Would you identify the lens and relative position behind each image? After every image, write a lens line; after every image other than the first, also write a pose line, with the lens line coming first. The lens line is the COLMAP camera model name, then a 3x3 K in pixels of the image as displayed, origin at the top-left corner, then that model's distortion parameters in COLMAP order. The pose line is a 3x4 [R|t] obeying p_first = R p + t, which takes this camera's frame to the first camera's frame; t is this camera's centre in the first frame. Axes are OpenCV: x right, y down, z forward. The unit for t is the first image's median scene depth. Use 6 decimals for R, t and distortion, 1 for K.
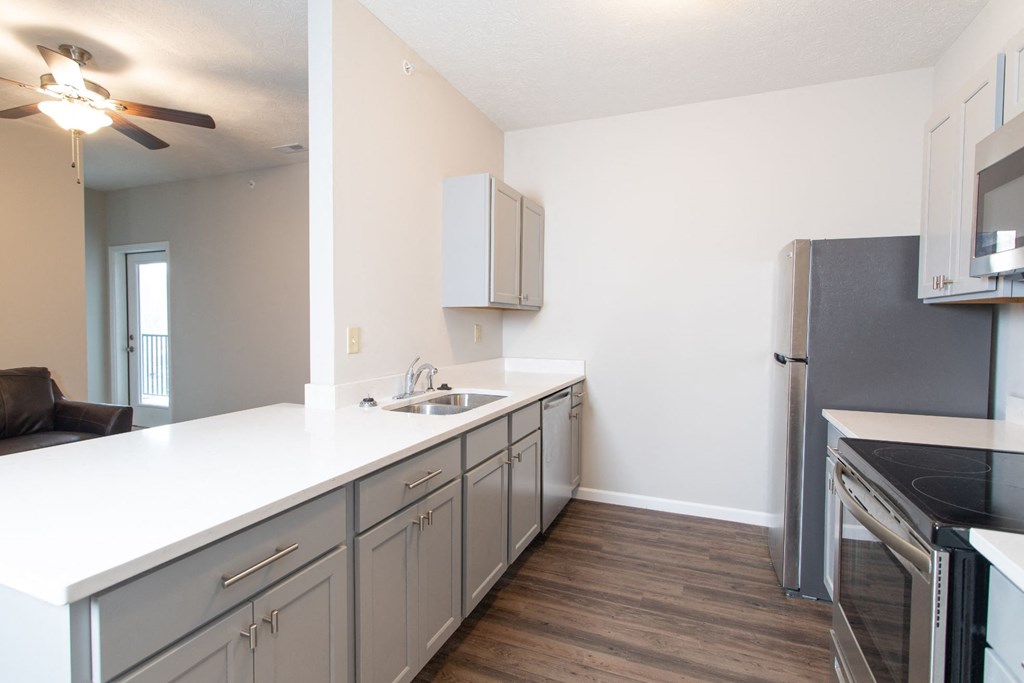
lens RADIAL K [[495.7, 0, 510.2], [0, 495.7, 334.8], [0, 0, 1]] dist [0.003841, 0.001553]
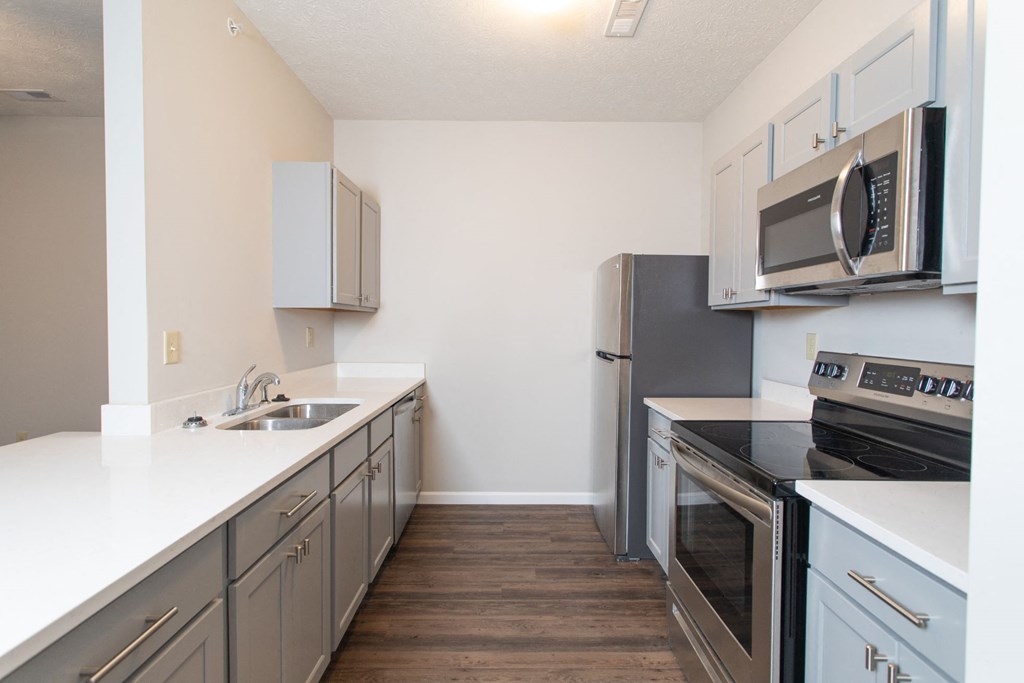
lens RADIAL K [[495.7, 0, 511.5], [0, 495.7, 335.5], [0, 0, 1]] dist [0.003841, 0.001553]
pose [[0.921794, -0.010275, 0.387544, -0.117915], [0.011311, 0.999936, -0.000391, -0.001886], [-0.387515, 0.004744, 0.921851, 0.031808]]
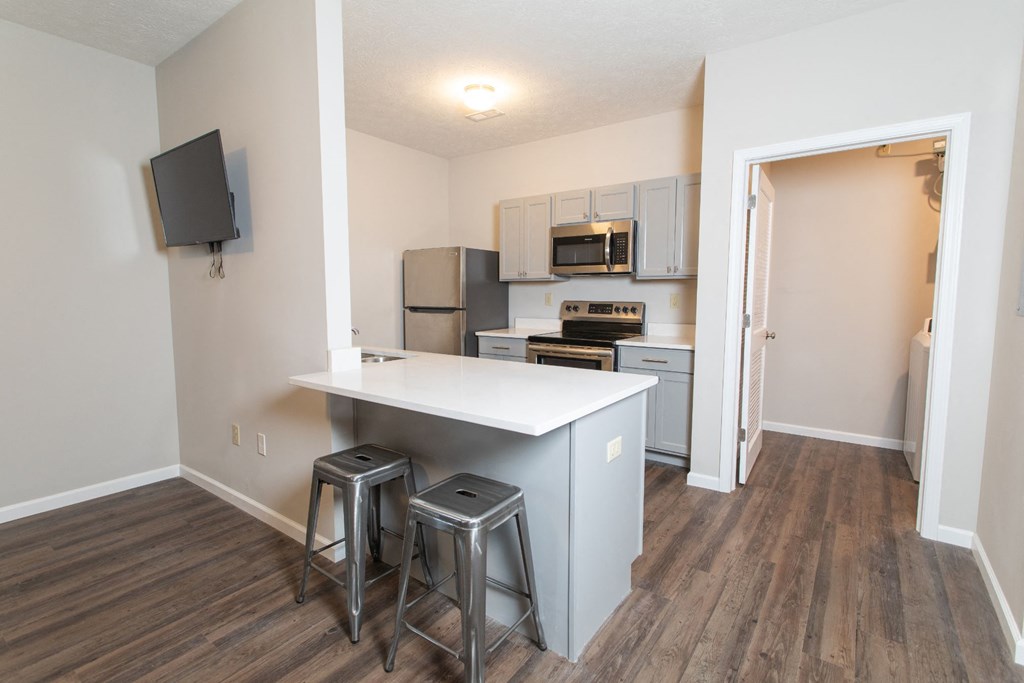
lens RADIAL K [[483.2, 0, 512.9], [0, 483.2, 334.9], [0, 0, 1]] dist [0.001040, 0.001280]
pose [[0.237506, -0.094513, 0.966777, -1.260071], [0.031170, 0.995484, 0.089662, -0.011992], [-0.970886, 0.008839, 0.239379, 0.369407]]
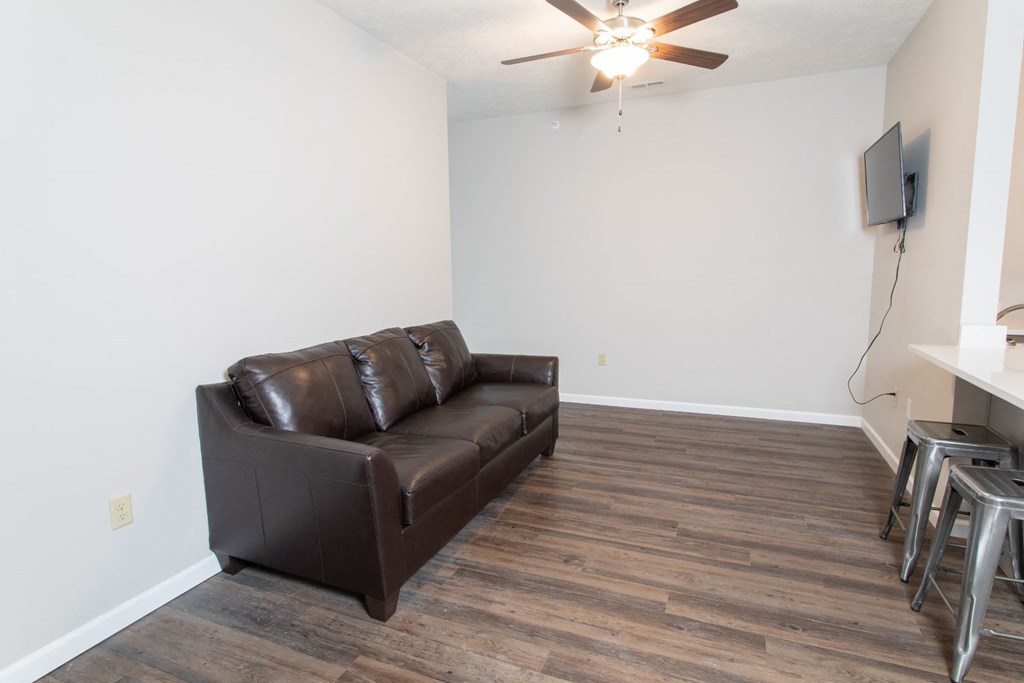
lens RADIAL K [[547.1, 0, 506.3], [0, 547.1, 337.2], [0, 0, 1]] dist [-0.000277, -0.003898]
pose [[0.999783, -0.018505, -0.009592, -1.317079], [0.019397, 0.994471, 0.103202, -0.012679], [0.007629, -0.103366, 0.994614, -0.148406]]
